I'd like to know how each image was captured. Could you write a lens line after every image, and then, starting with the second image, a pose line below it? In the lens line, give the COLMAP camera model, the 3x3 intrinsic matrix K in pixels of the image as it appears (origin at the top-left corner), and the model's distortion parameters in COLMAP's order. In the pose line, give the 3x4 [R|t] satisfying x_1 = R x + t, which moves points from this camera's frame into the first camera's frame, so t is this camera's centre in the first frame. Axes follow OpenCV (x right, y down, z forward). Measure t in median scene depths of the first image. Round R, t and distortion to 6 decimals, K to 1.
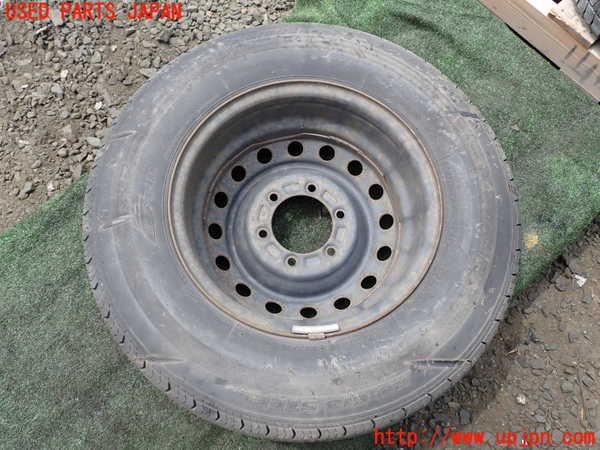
lens RADIAL K [[526.6, 0, 300.4], [0, 526.6, 224.0], [0, 0, 1]] dist [0.009099, 0.005952]
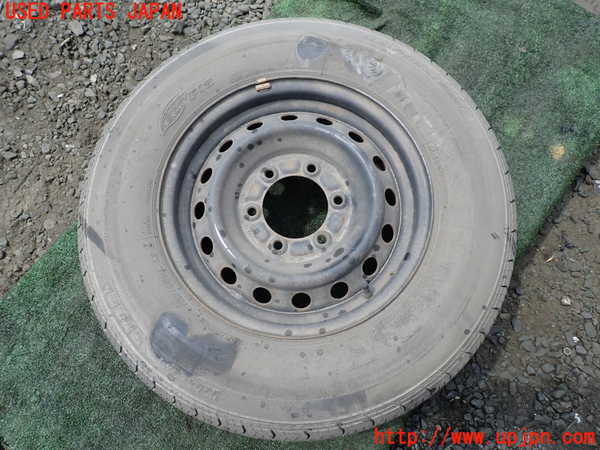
lens RADIAL K [[435.7, 0, 298.8], [0, 435.7, 224.7], [0, 0, 1]] dist [0.007260, 0.006792]
pose [[0.985211, -0.170489, -0.017120, -0.072070], [0.171114, 0.984157, 0.046422, 0.040110], [0.008934, -0.048665, 0.998775, 0.101035]]
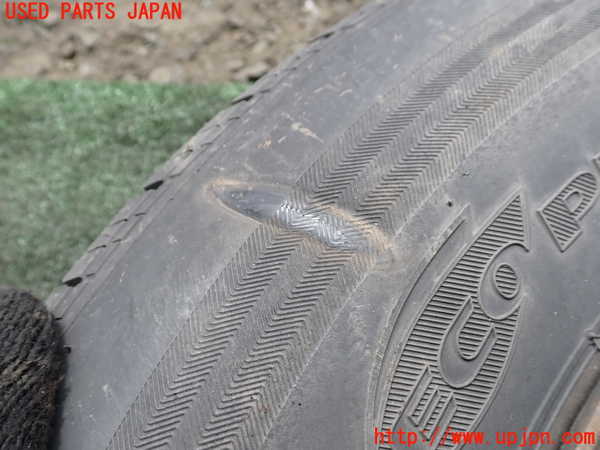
lens RADIAL K [[526.6, 0, 300.4], [0, 526.6, 225.1], [0, 0, 1]] dist [0.009099, 0.005952]
pose [[0.669788, 0.626697, -0.398290, -0.197331], [-0.671340, 0.740282, 0.035846, -0.005509], [0.317312, 0.243378, 0.916559, 0.594992]]
